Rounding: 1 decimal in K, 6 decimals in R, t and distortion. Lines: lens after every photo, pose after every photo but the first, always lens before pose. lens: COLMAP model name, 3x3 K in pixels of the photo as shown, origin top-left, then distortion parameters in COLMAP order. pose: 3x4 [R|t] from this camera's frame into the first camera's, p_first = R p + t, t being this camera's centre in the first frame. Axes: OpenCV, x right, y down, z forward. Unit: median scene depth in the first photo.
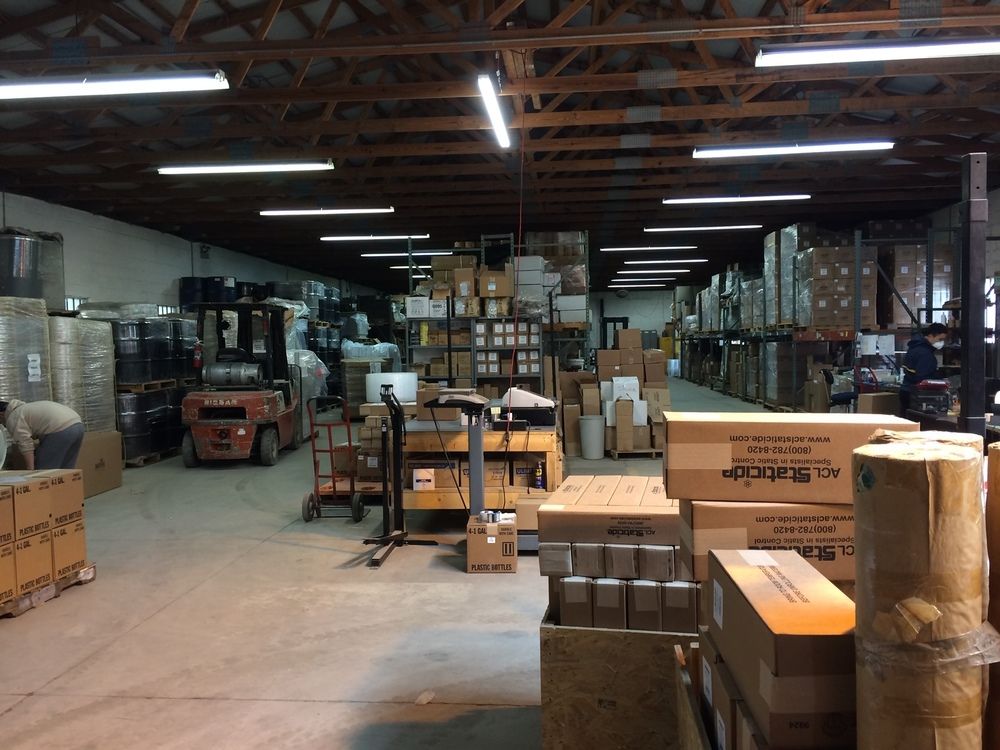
lens RADIAL K [[855.7, 0, 499.4], [0, 855.7, 380.0], [0, 0, 1]] dist [0.080230, -0.107400]
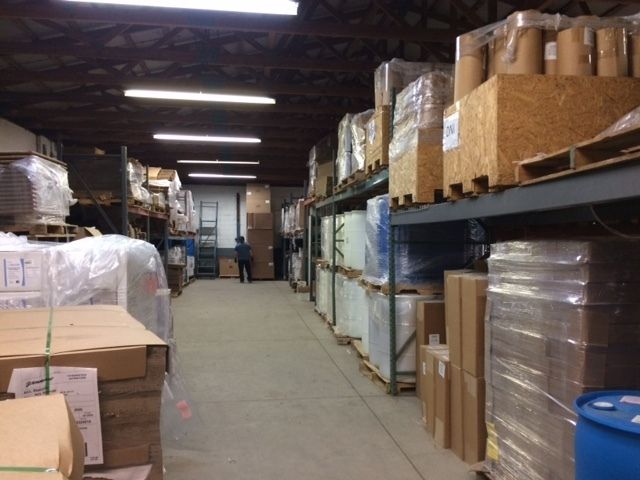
lens RADIAL K [[547.7, 0, 319.6], [0, 547.7, 243.2], [0, 0, 1]] dist [0.080230, -0.107400]
pose [[0.975110, 0.016710, 0.221090, -0.211101], [-0.008221, 0.999195, -0.039261, -0.068139], [-0.221568, 0.036466, 0.974463, 1.604575]]
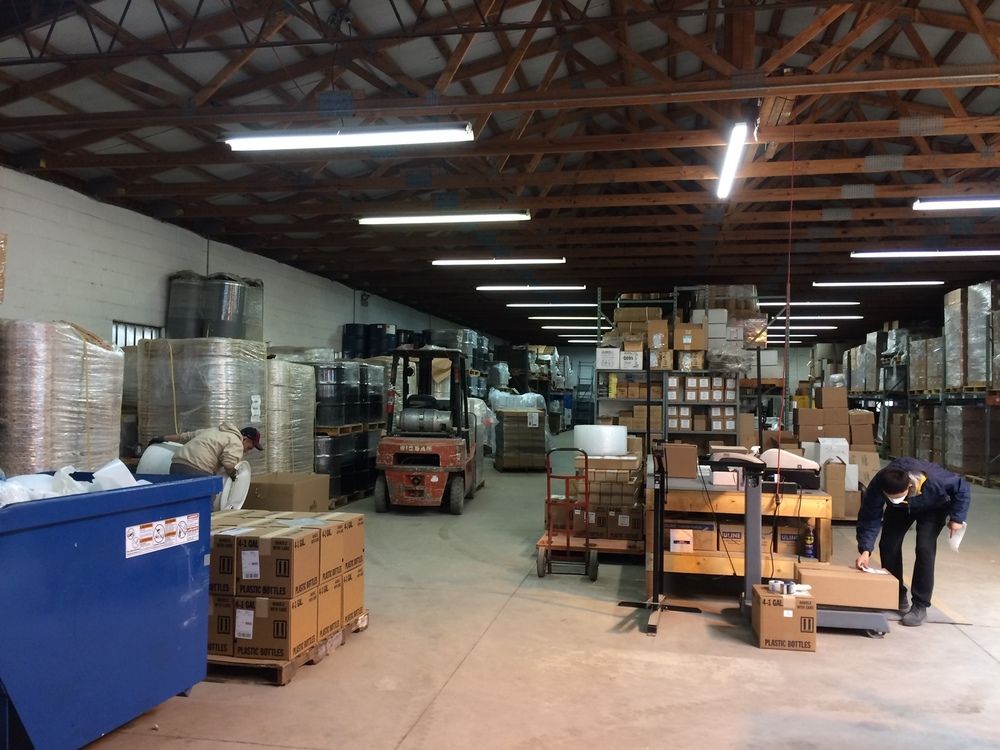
lens RADIAL K [[855.7, 0, 499.4], [0, 855.7, 380.0], [0, 0, 1]] dist [0.080230, -0.107400]
pose [[0.993330, 0.029032, -0.111590, -0.118320], [-0.035635, 0.997701, -0.057641, 0.000531], [0.109660, 0.061233, 0.992081, 0.015897]]
